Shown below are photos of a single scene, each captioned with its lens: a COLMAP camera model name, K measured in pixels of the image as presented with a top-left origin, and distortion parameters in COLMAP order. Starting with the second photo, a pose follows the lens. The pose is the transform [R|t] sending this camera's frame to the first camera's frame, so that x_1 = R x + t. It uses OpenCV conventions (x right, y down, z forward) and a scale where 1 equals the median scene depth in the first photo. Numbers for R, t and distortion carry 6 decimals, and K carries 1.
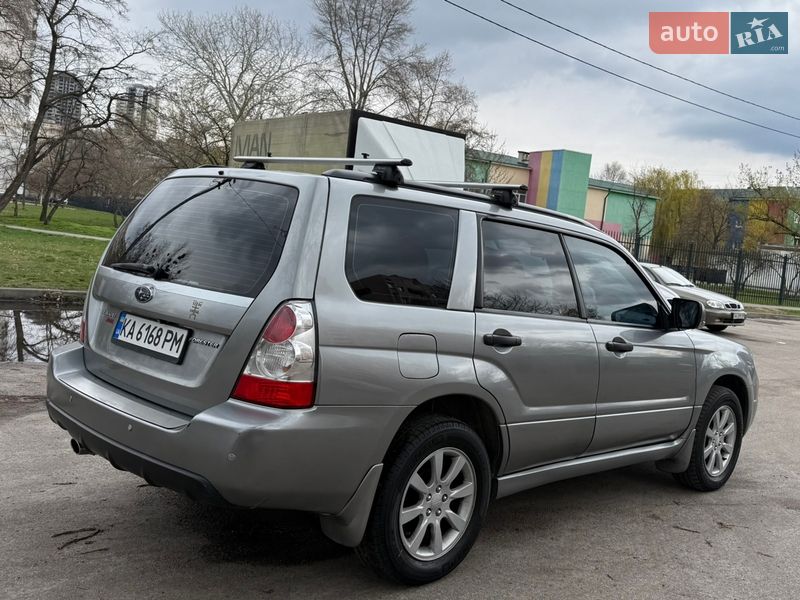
lens RADIAL K [[826.2, 0, 431.1], [0, 826.2, 301.5], [0, 0, 1]] dist [0.175522, -0.352019]
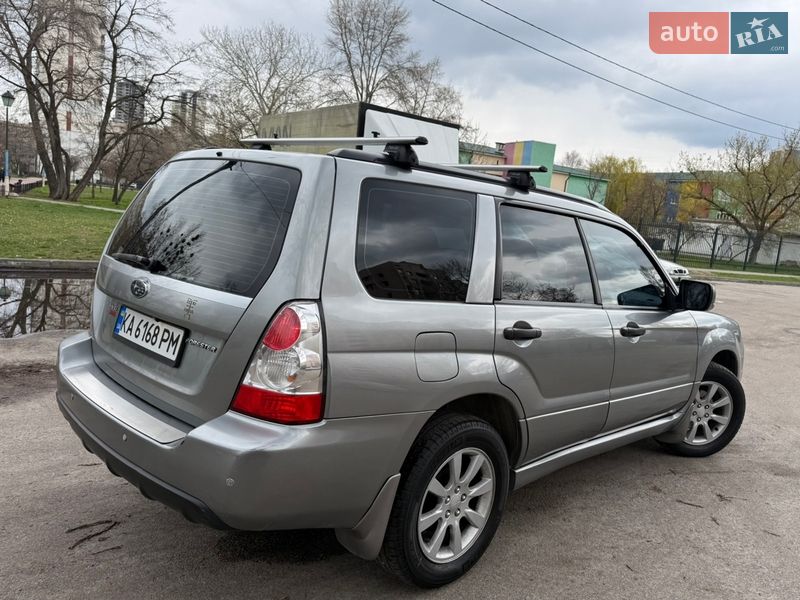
lens RADIAL K [[619.8, 0, 433.3], [0, 619.8, 330.9], [0, 0, 1]] dist [0.090460, -0.116287]
pose [[0.999838, -0.009692, 0.015150, -0.024163], [0.007950, 0.993778, 0.111092, -0.031701], [-0.016132, -0.110954, 0.993695, 0.257071]]
